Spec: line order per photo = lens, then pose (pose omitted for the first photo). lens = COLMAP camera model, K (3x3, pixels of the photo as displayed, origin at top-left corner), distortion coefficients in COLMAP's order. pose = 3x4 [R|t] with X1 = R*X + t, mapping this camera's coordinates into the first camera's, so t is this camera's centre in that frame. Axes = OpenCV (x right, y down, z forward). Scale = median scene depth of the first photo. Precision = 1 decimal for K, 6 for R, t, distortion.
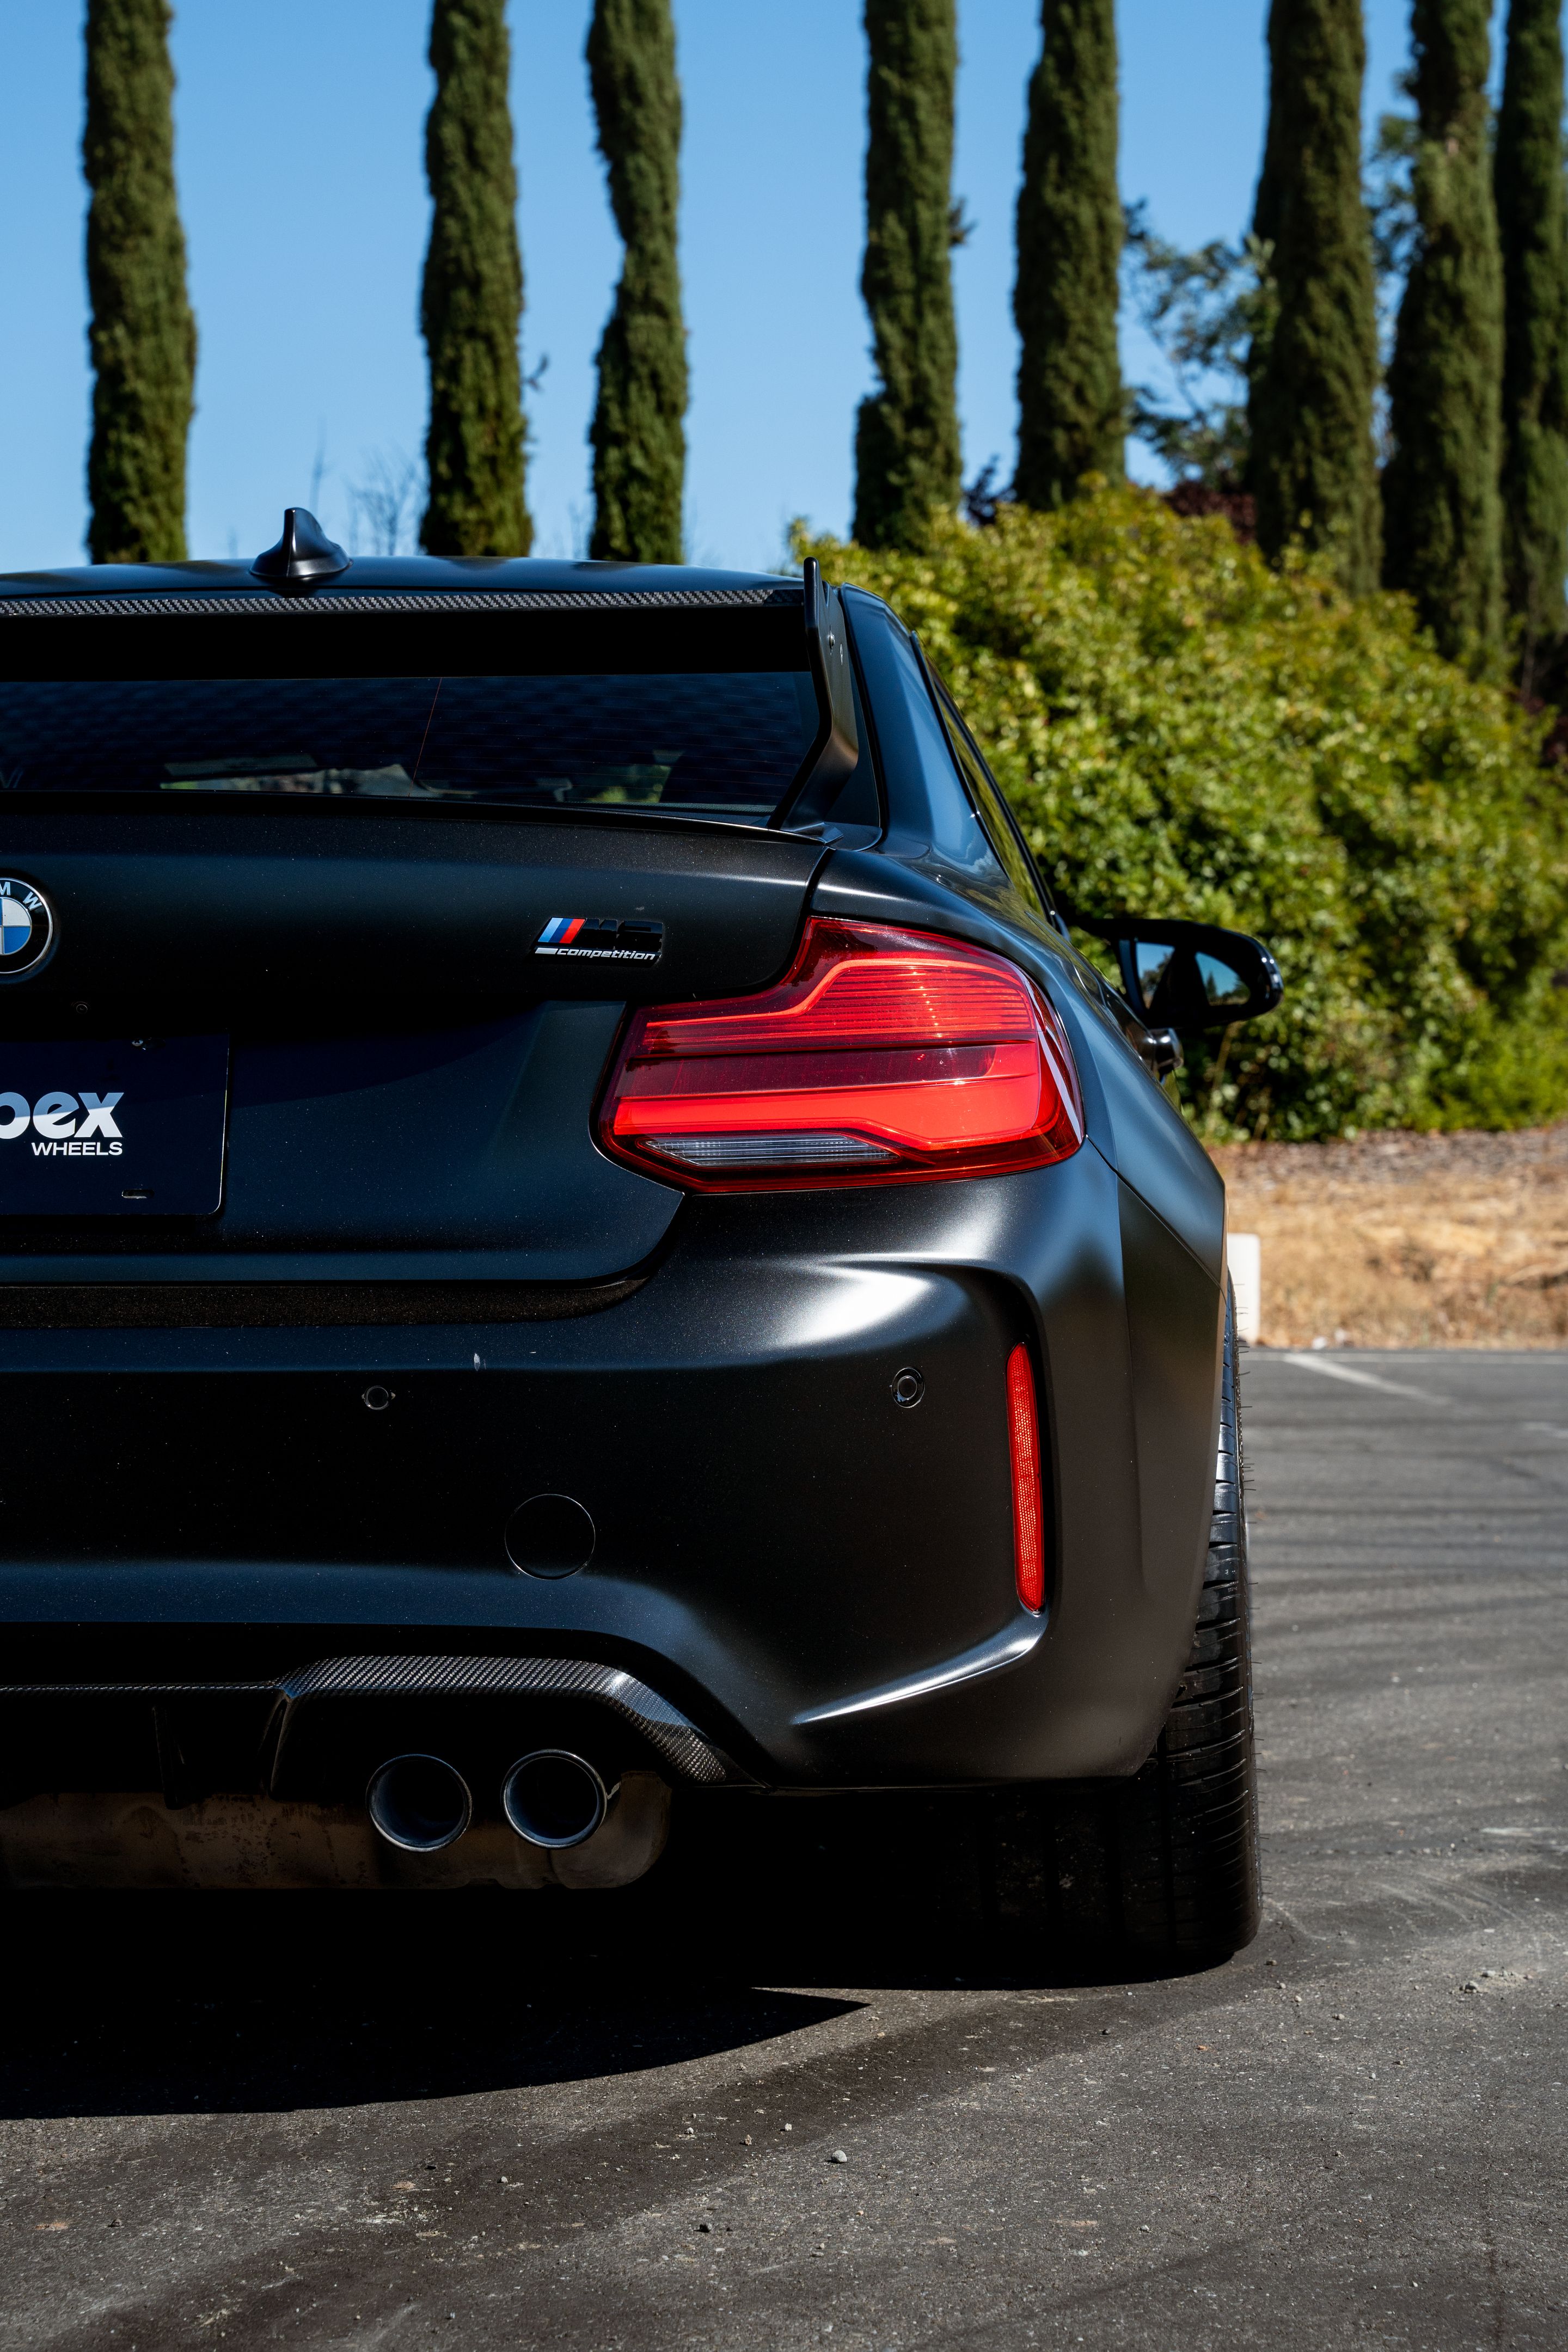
lens RADIAL K [[4647.6, 0, 798.7], [0, 4647.6, 1200.2], [0, 0, 1]] dist [0.313107, 0.000000]
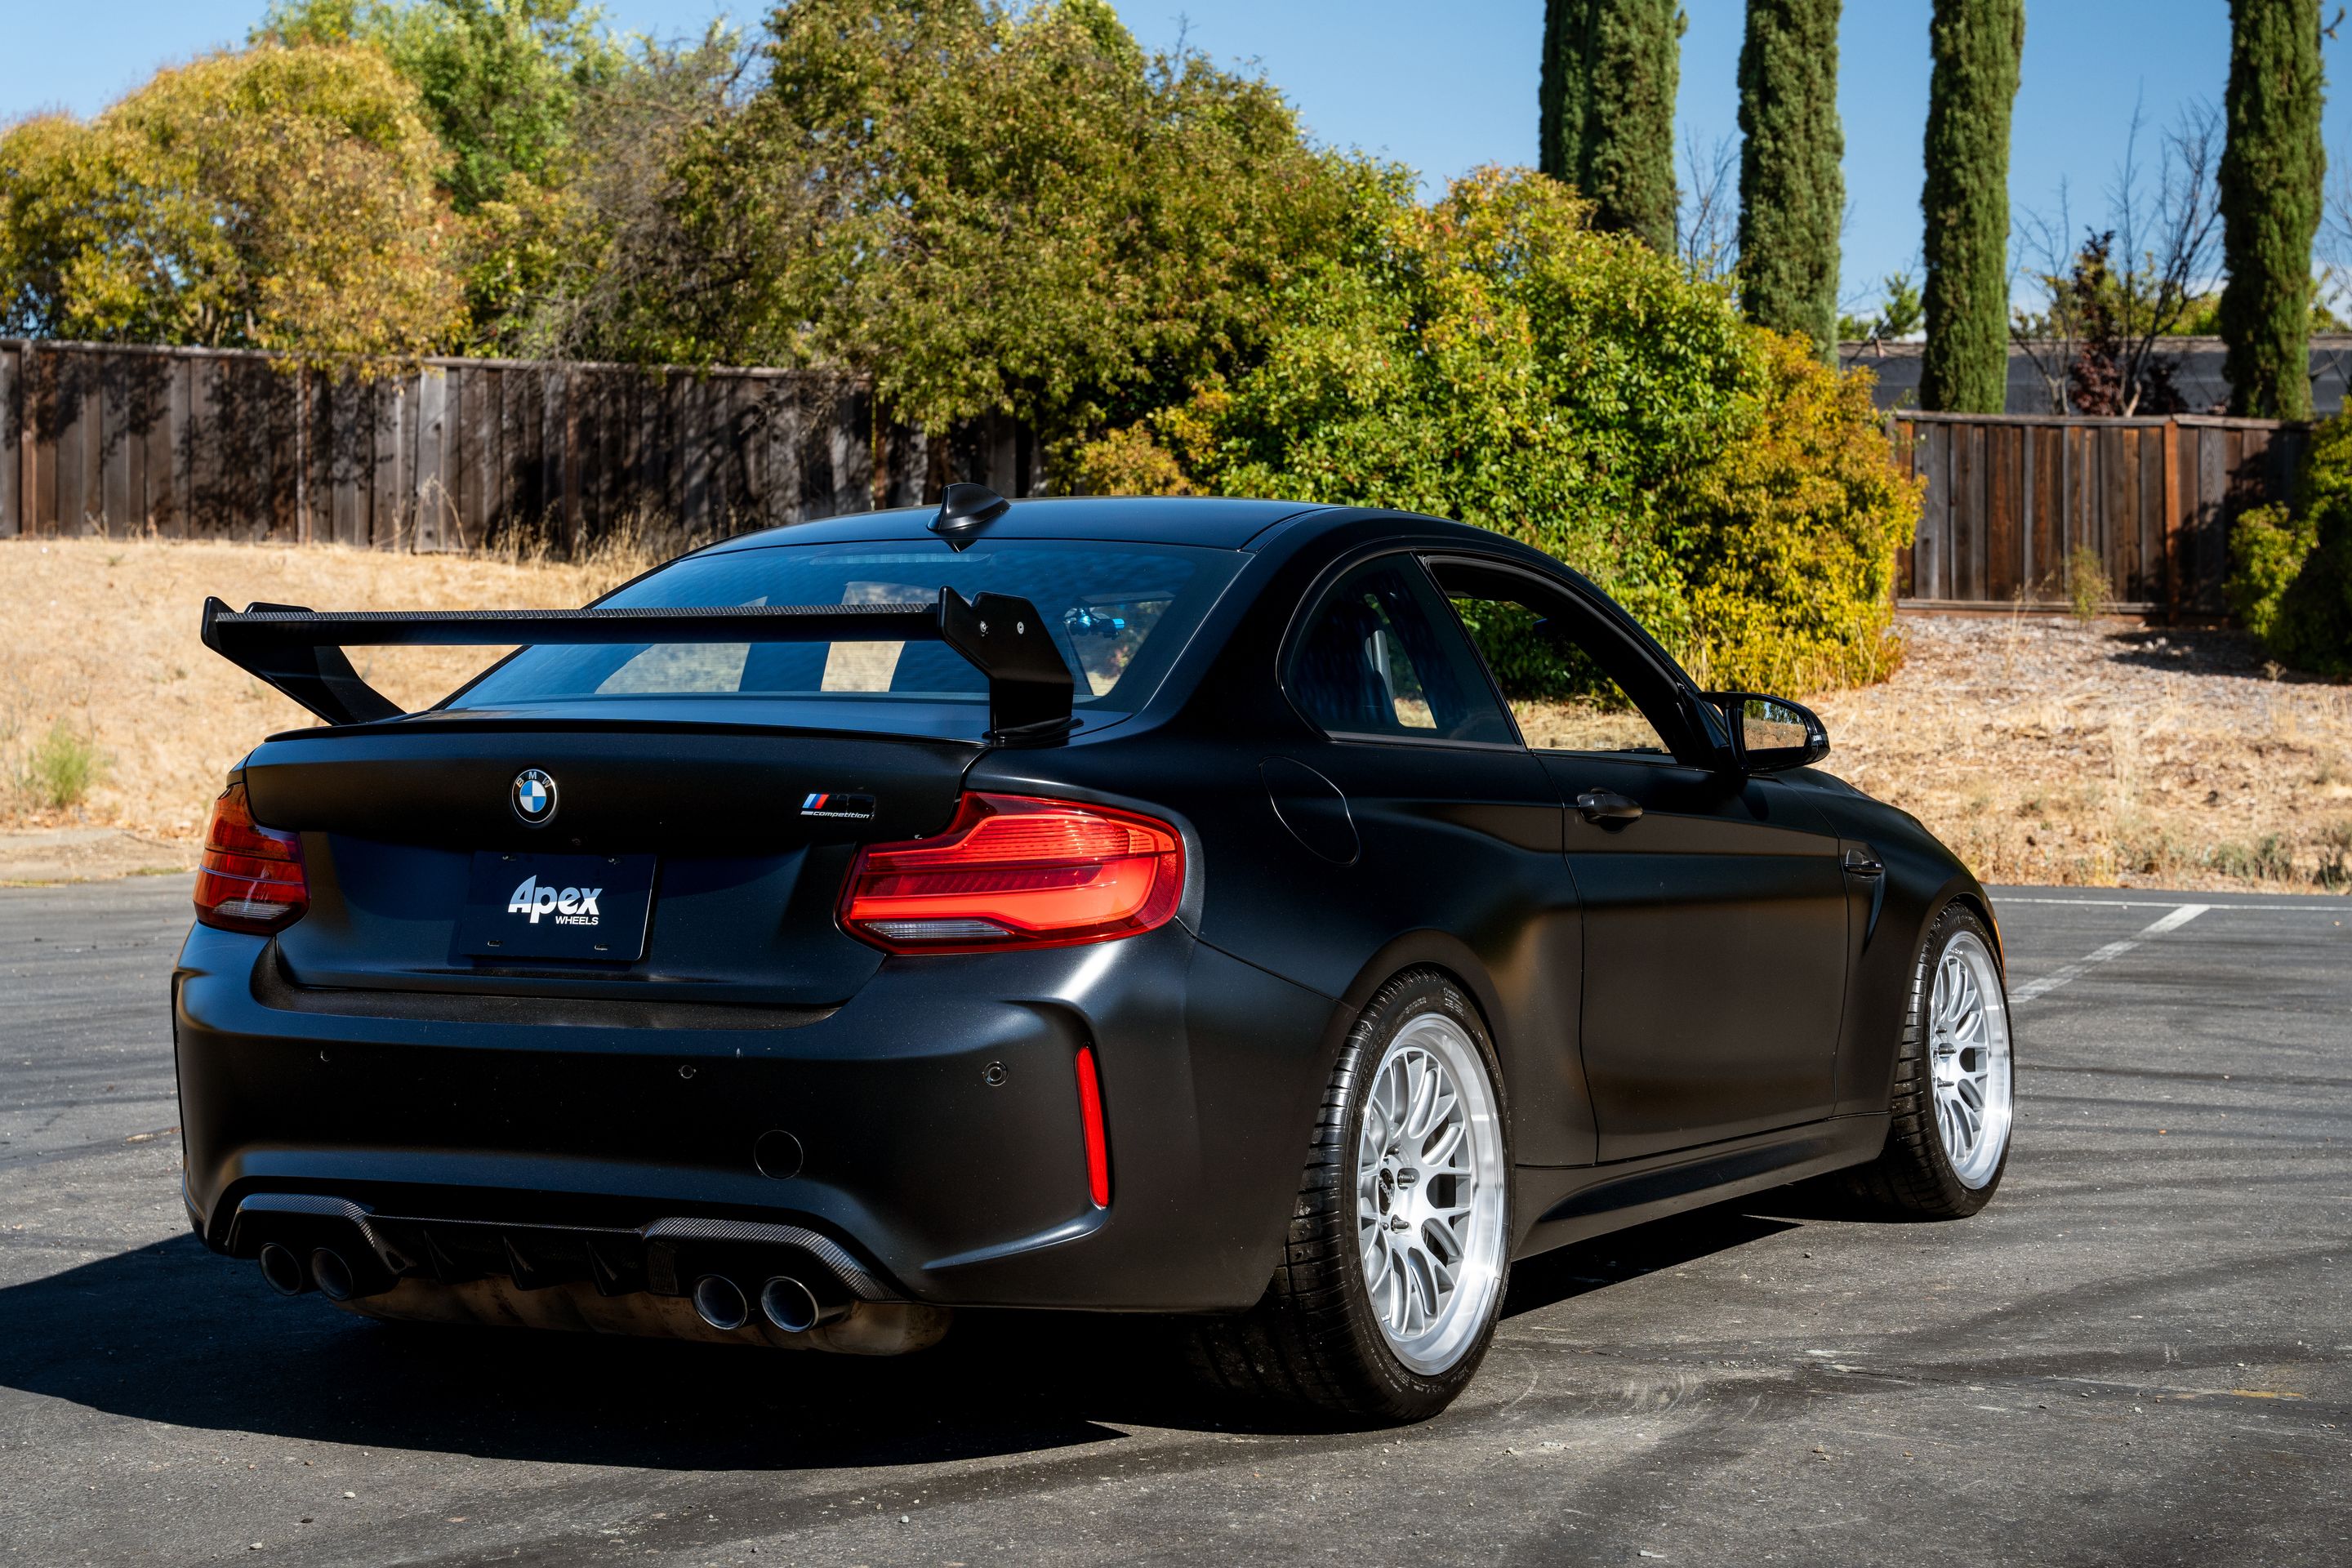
lens RADIAL K [[3974.8, 0, 1165.4], [0, 3974.8, 772.0], [0, 0, 1]] dist [0.244517, 0.000000]
pose [[0.922823, 0.010468, -0.385081, 0.077439], [-0.004059, 0.999839, 0.017452, -0.011545], [0.385202, -0.014542, 0.922718, -0.037973]]
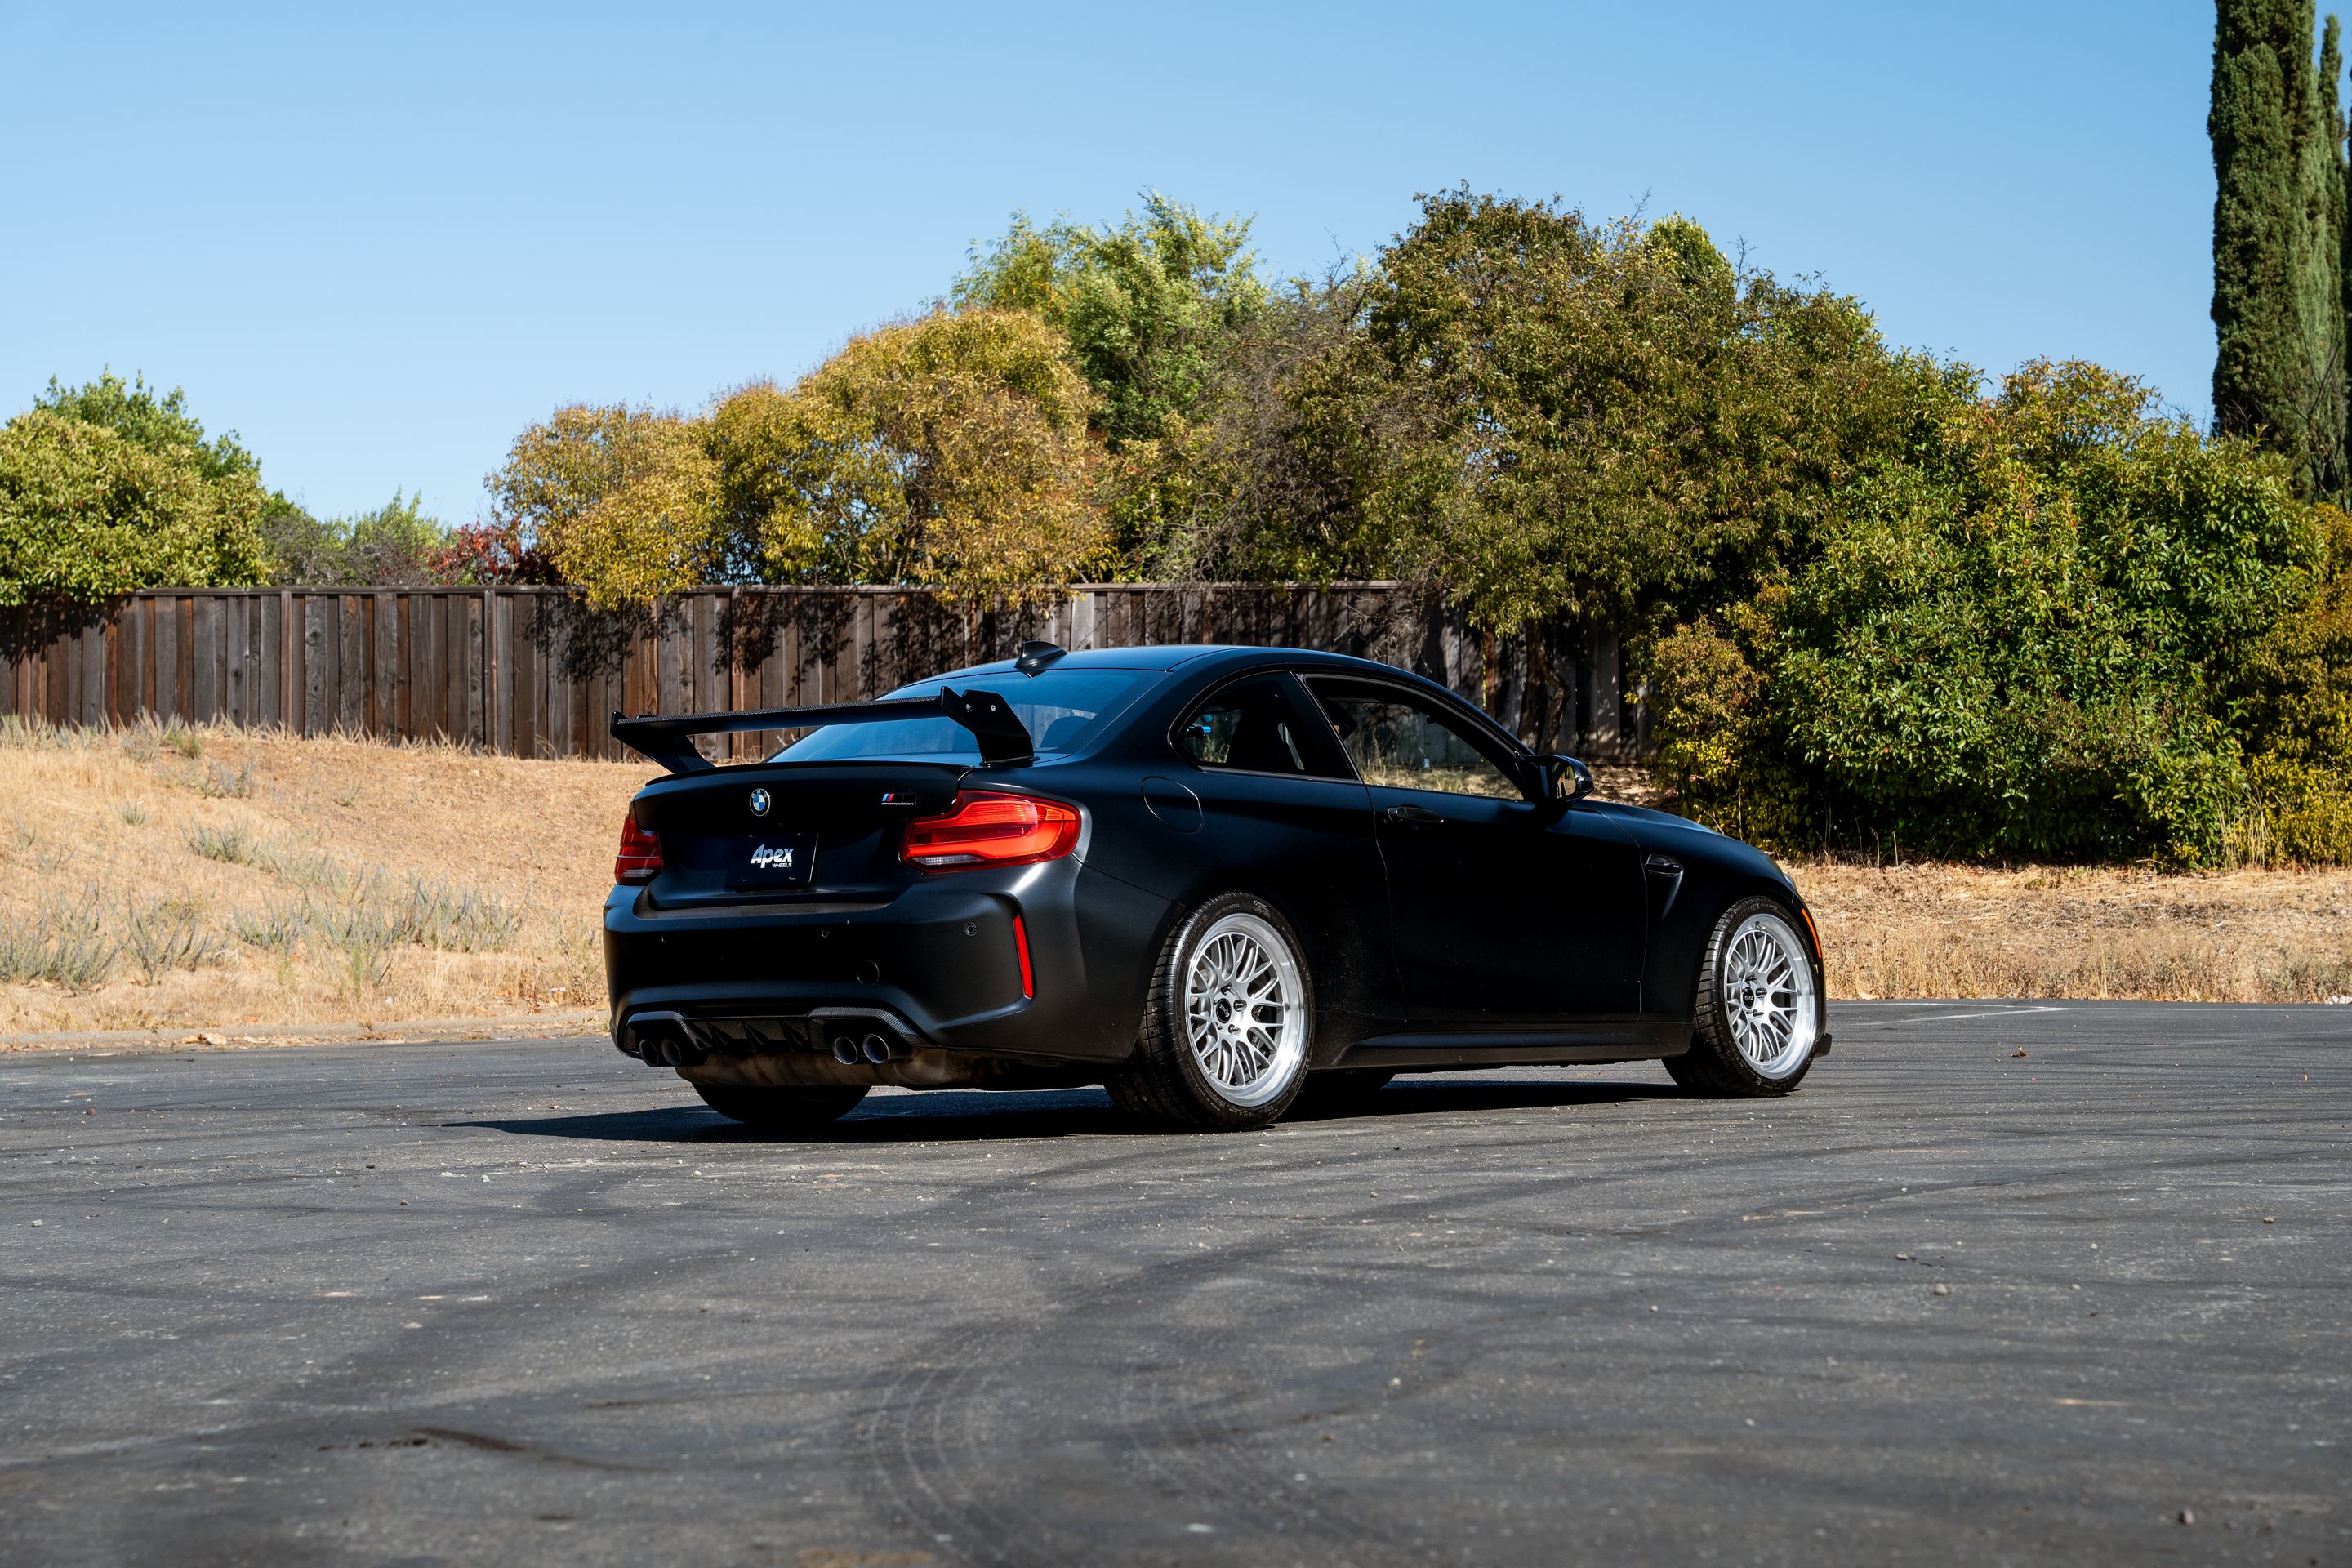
lens RADIAL K [[4459.3, 0, 1221.8], [0, 4459.3, 795.7], [0, 0, 1]] dist [0.340351, 0.000000]
pose [[0.835179, -0.033364, -0.548966, 0.237605], [0.016385, 0.999225, -0.035802, 0.007573], [0.549735, 0.020906, 0.835078, -0.195189]]
